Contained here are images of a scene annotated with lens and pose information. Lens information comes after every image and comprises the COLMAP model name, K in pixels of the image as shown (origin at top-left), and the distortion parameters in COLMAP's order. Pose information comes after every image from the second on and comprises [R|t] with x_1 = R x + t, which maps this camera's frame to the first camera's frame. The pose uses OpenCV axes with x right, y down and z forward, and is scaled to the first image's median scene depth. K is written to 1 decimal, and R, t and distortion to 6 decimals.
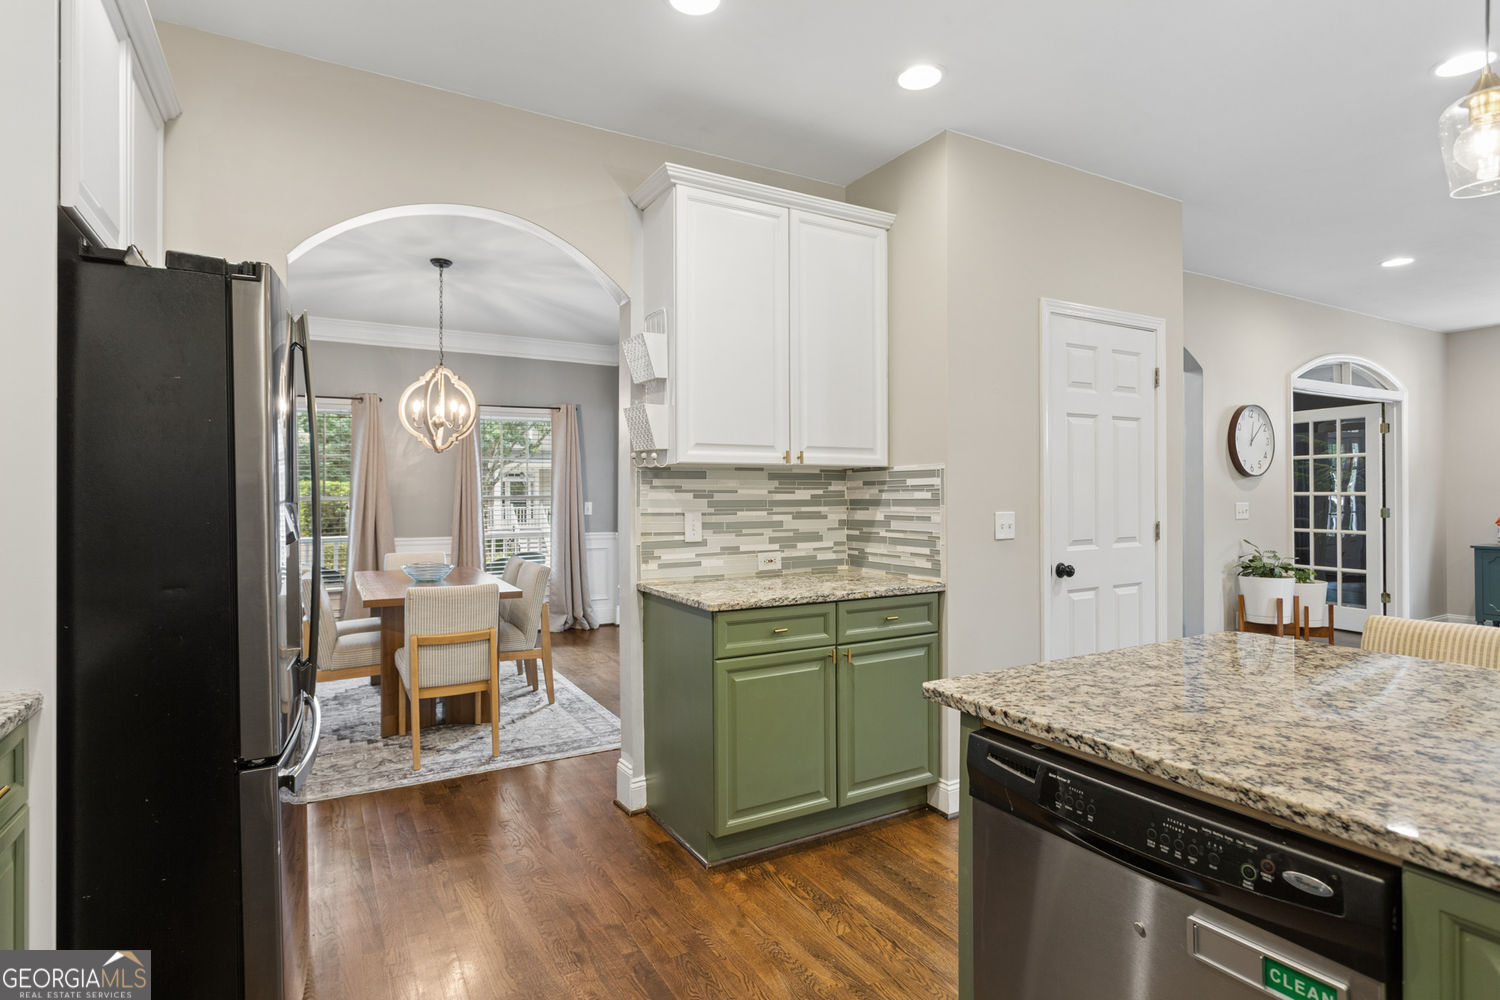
lens RADIAL K [[757.3, 0, 746.9], [0, 757.3, 491.8], [0, 0, 1]] dist [-0.009095, 0.004159]
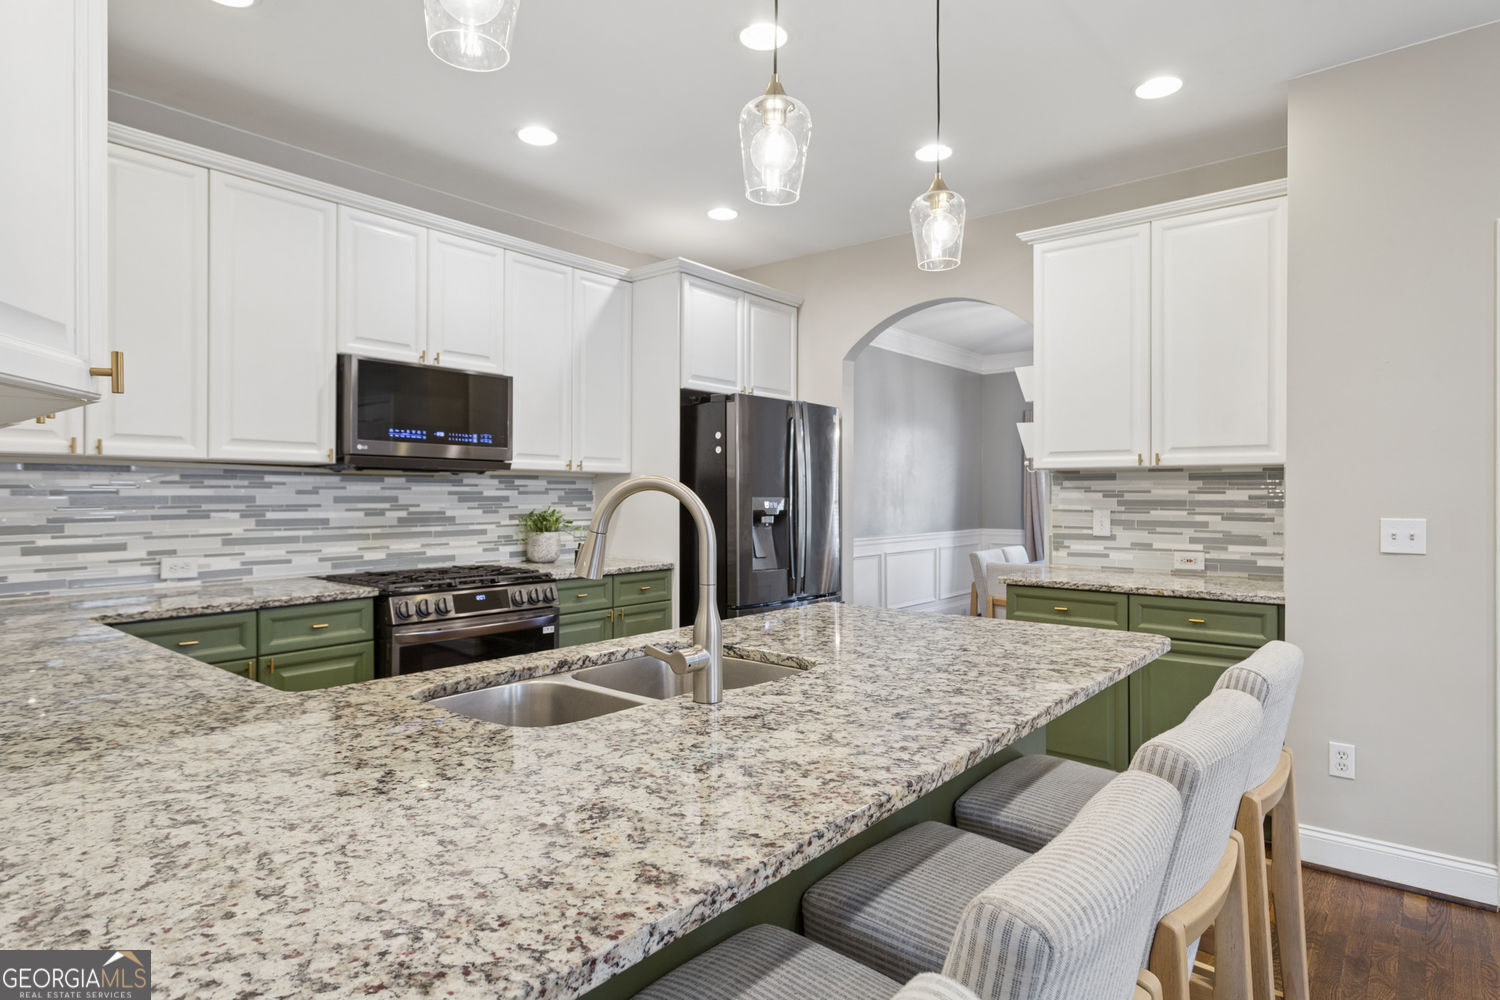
lens RADIAL K [[831.5, 0, 736.5], [0, 831.5, 490.4], [0, 0, 1]] dist [0.004076, 0.001565]
pose [[0.343238, 0.001335, -0.939247, 0.905429], [0.000914, 0.999998, 0.001755, -0.004636], [0.939248, -0.001461, 0.343237, 0.059974]]
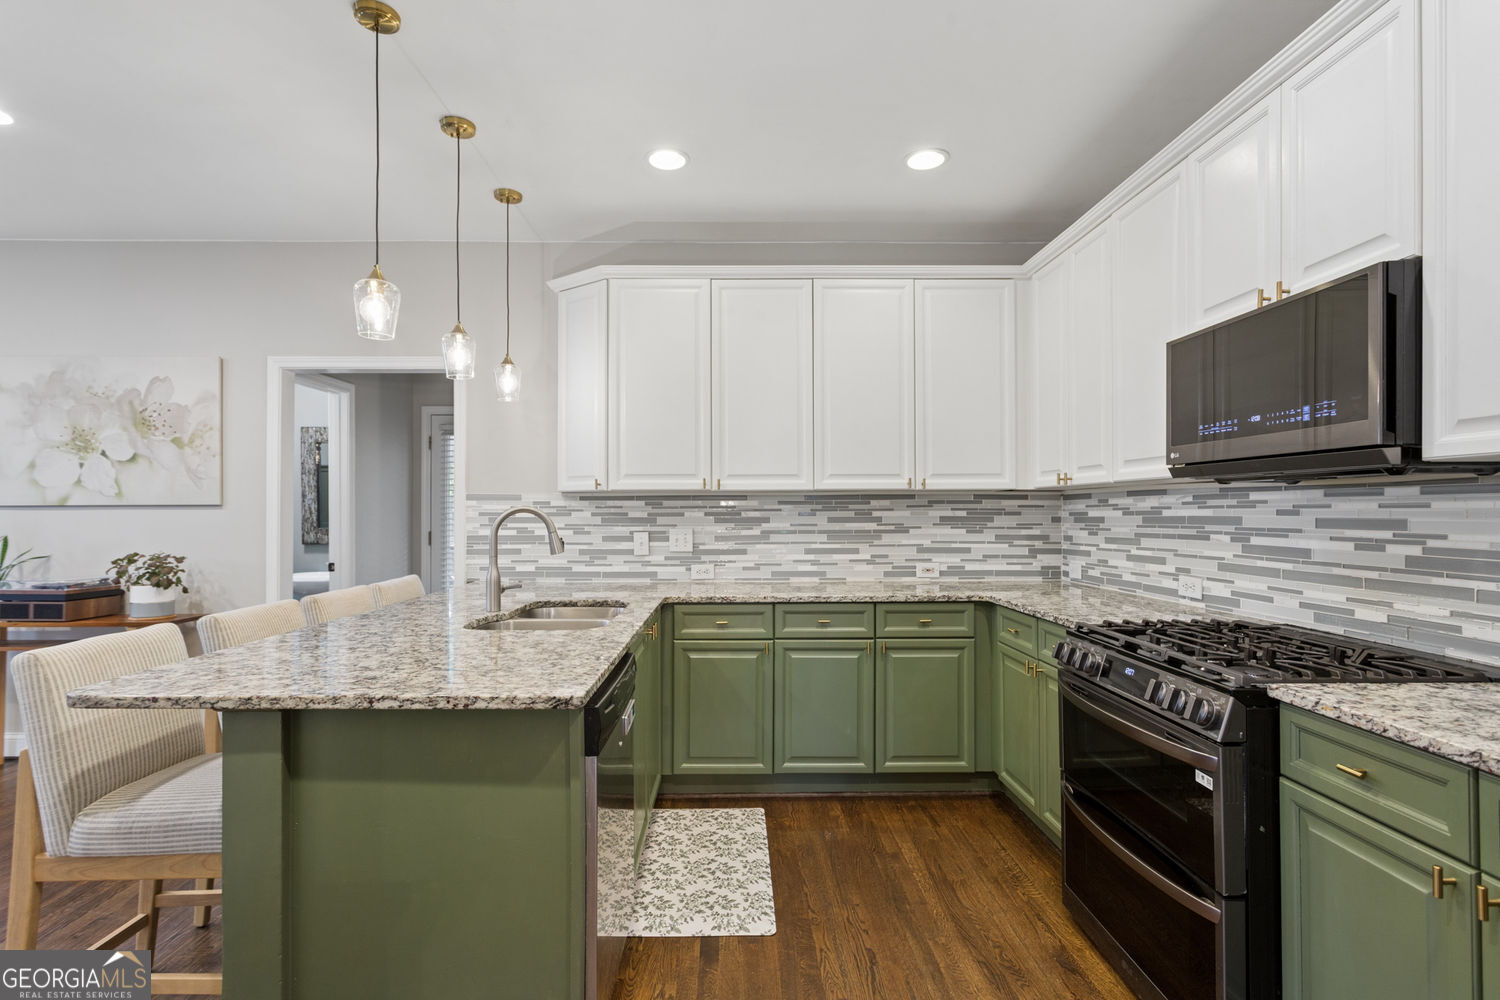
lens RADIAL K [[714.5, 0, 730.3], [0, 714.5, 507.5], [0, 0, 1]] dist [-0.001751, 0.003045]
pose [[-0.868572, 0.008927, 0.495482, -0.208881], [0.002933, 0.999913, -0.012874, 0.001901], [-0.495553, -0.009729, -0.868523, 0.810314]]
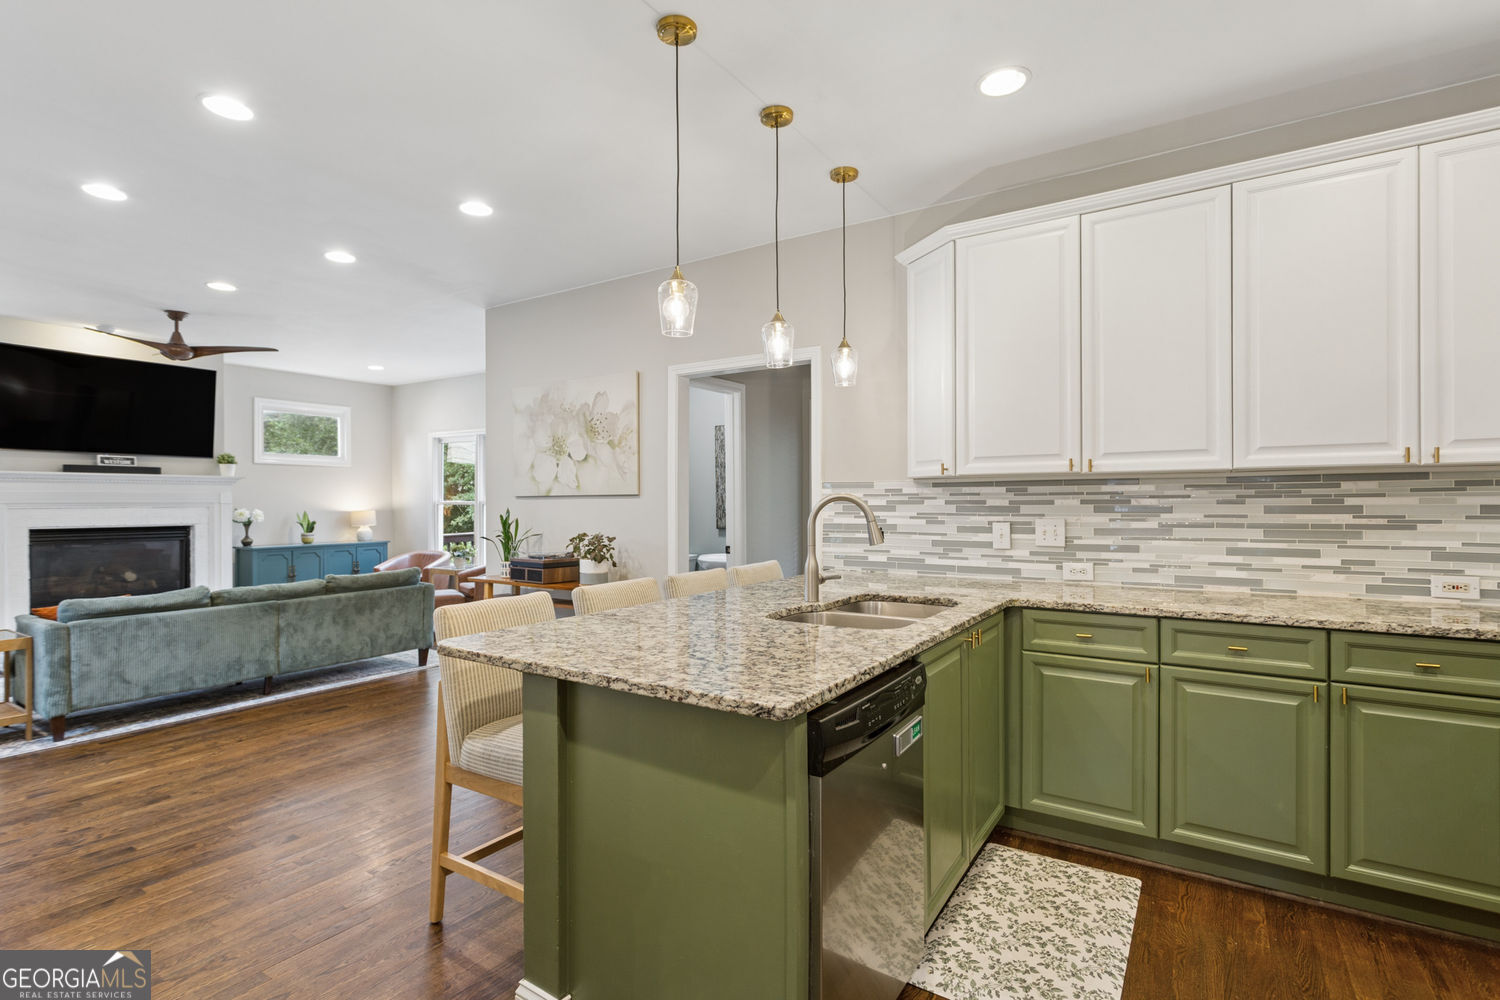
lens RADIAL K [[714.5, 0, 741.9], [0, 714.5, 500.6], [0, 0, 1]] dist [-0.001751, 0.003045]
pose [[-0.452787, 0.007064, 0.891591, -0.249075], [0.000774, 0.999971, -0.007530, 0.002733], [-0.891618, -0.002719, -0.452779, 0.658164]]
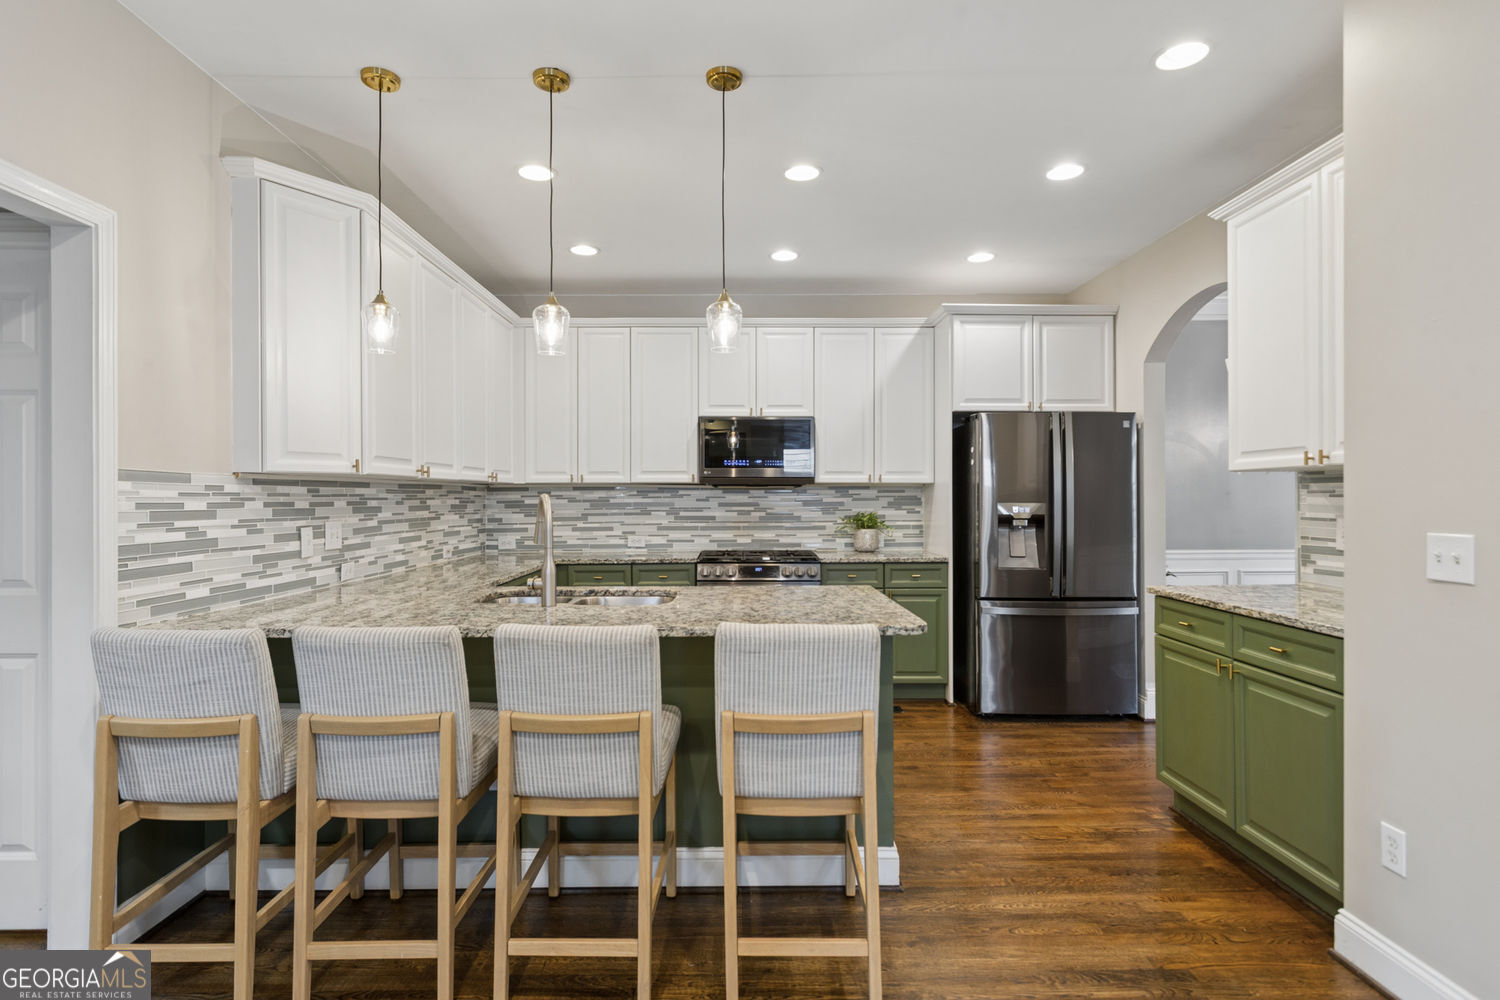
lens RADIAL K [[757.3, 0, 734.8], [0, 757.3, 497.8], [0, 0, 1]] dist [-0.009095, 0.004159]
pose [[-0.501529, 0.005406, -0.865124, 1.089022], [0.010008, 0.999950, 0.000447, -0.005837], [0.865083, -0.008434, -0.501558, 0.814694]]
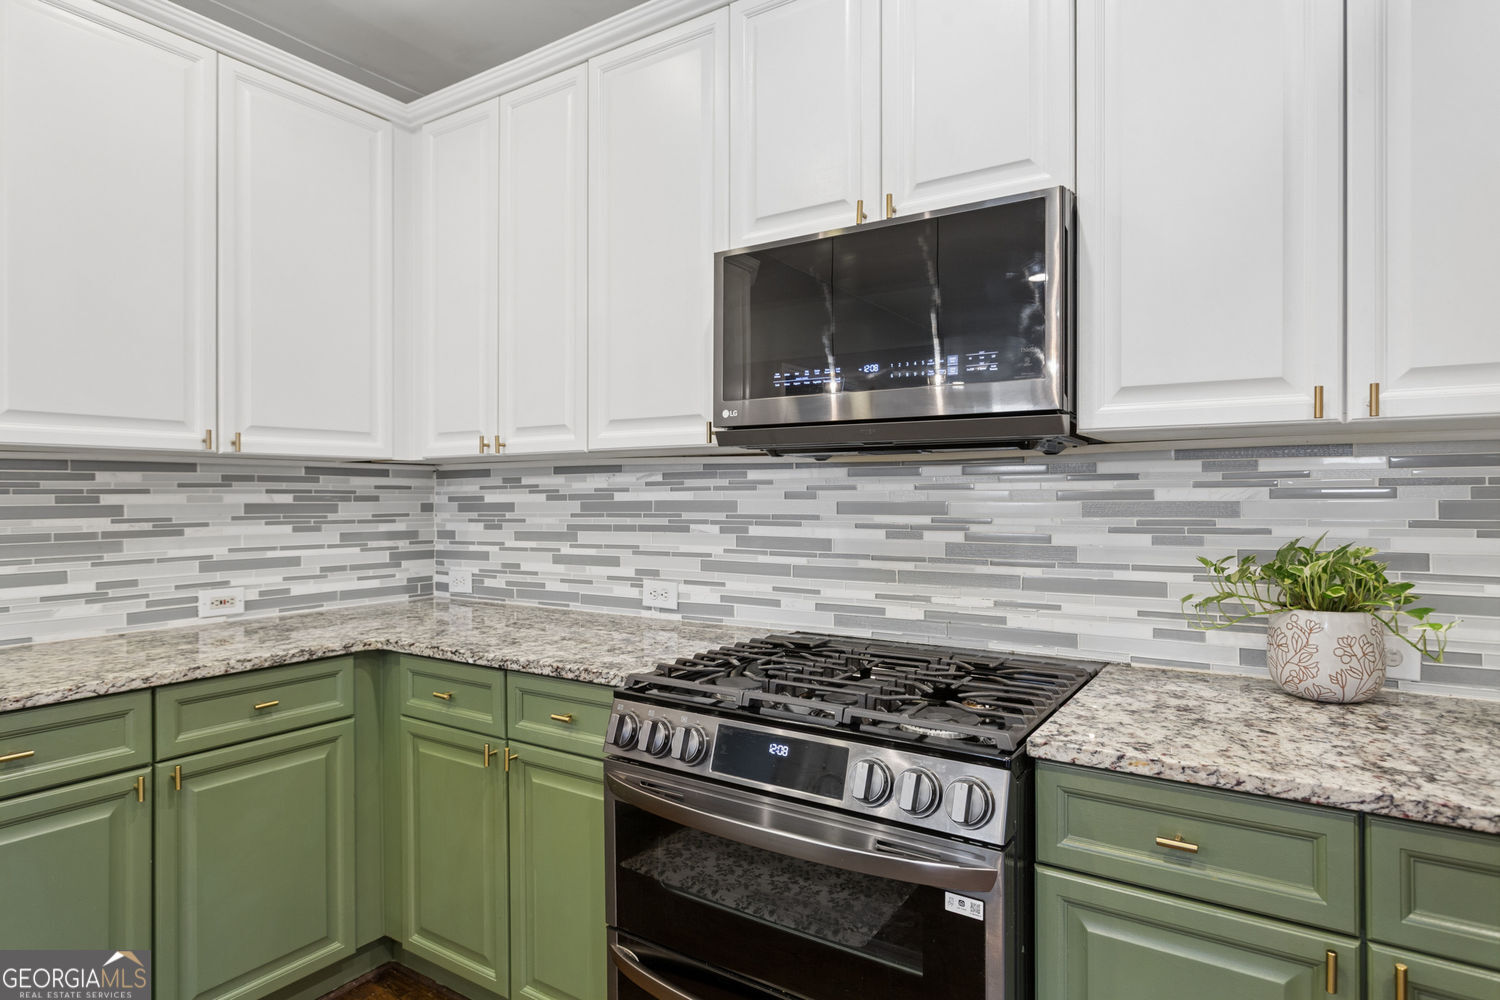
lens RADIAL K [[830.2, 0, 749.9], [0, 830.2, 493.9], [0, 0, 1]] dist [-0.006695, 0.001794]
pose [[-0.893156, 0.004965, -0.449719, 0.007755], [0.008742, 0.999942, -0.006322, 0.002081], [0.449662, -0.009578, -0.893148, 0.501338]]
